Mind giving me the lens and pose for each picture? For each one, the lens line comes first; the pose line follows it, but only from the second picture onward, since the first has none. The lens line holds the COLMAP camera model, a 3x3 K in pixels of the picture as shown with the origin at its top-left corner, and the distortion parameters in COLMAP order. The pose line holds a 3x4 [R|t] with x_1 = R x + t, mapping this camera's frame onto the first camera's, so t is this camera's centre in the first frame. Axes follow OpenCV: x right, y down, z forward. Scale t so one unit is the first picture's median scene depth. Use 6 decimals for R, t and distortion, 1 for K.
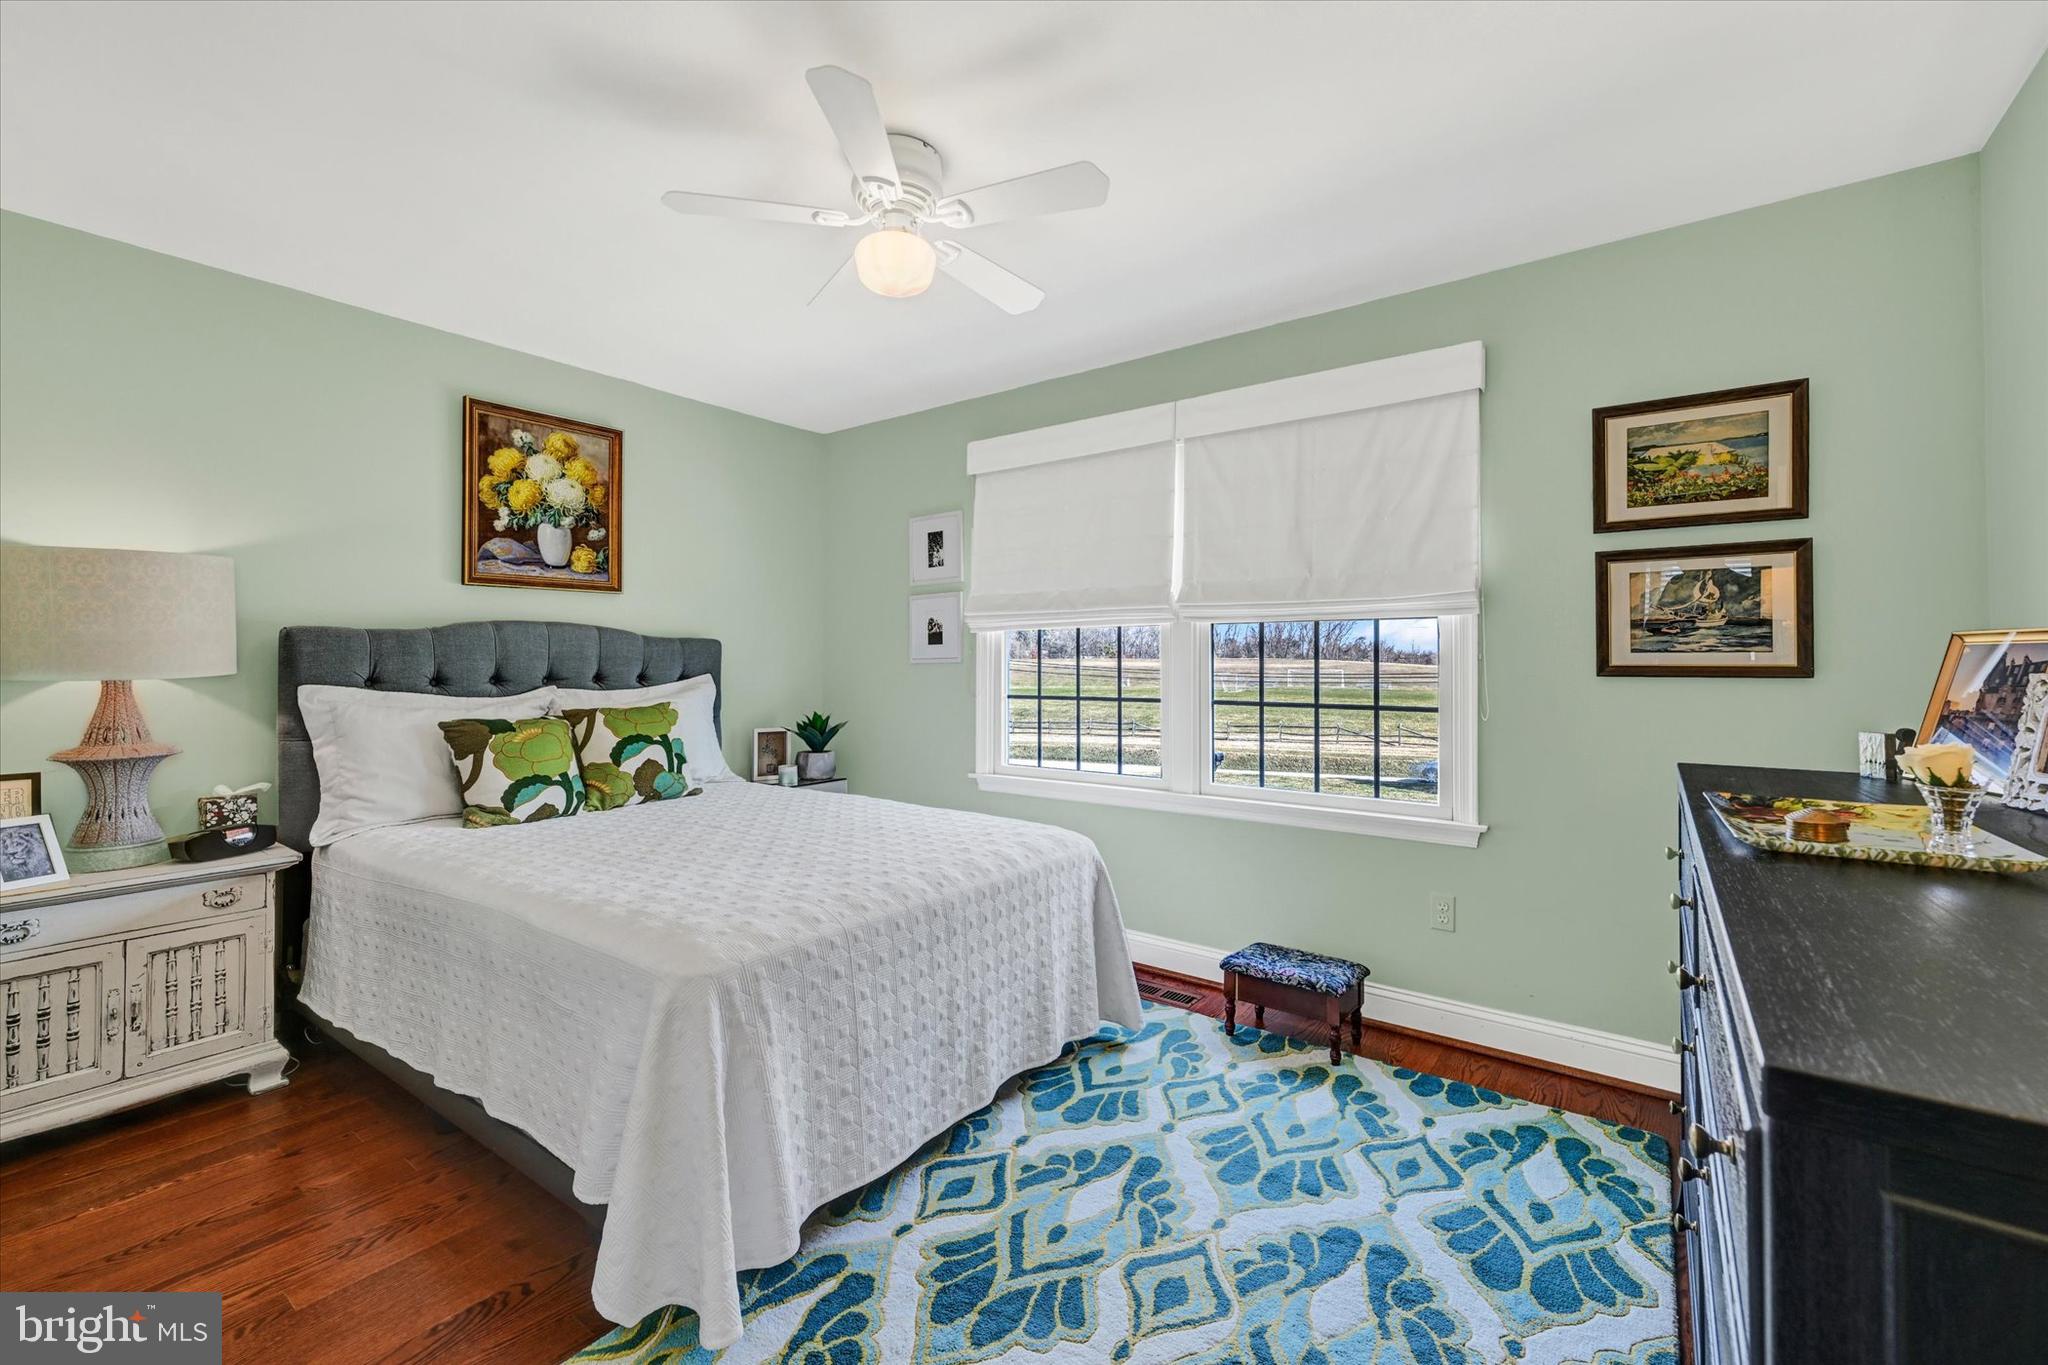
lens RADIAL K [[836.1, 0, 1024.0], [0, 836.1, 682.5], [0, 0, 1]] dist [0.001593, -0.000102]
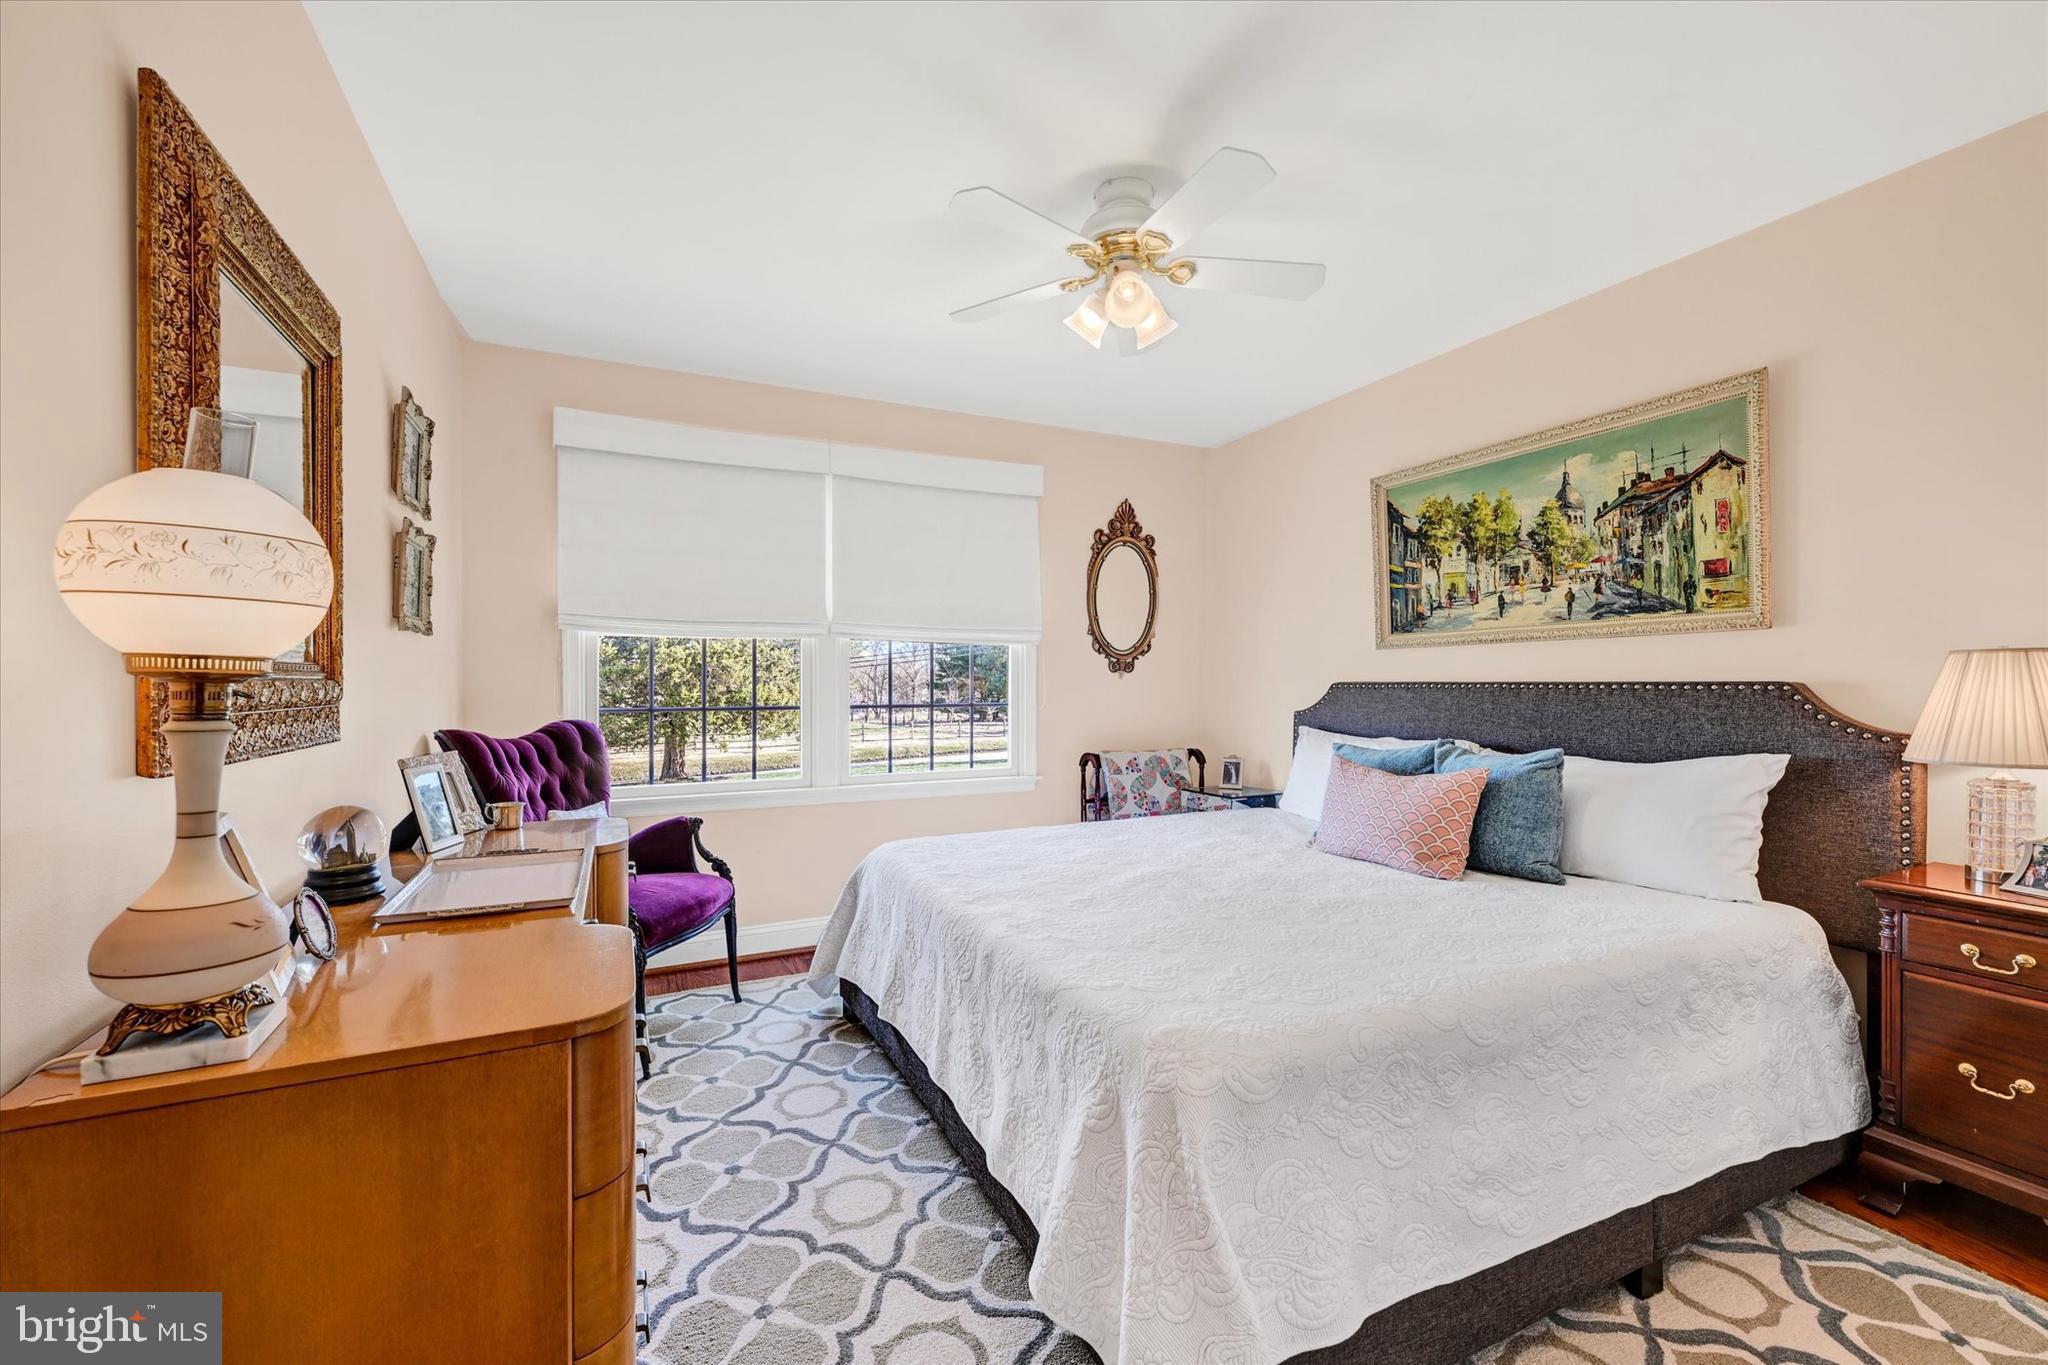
lens RADIAL K [[836.1, 0, 1024.0], [0, 836.1, 682.5], [0, 0, 1]] dist [0.001593, -0.000102]
pose [[0.458917, -0.008529, 0.888438, -0.729285], [0.023687, 0.999716, -0.002638, -0.004716], [-0.888163, 0.022255, 0.458989, 0.280784]]
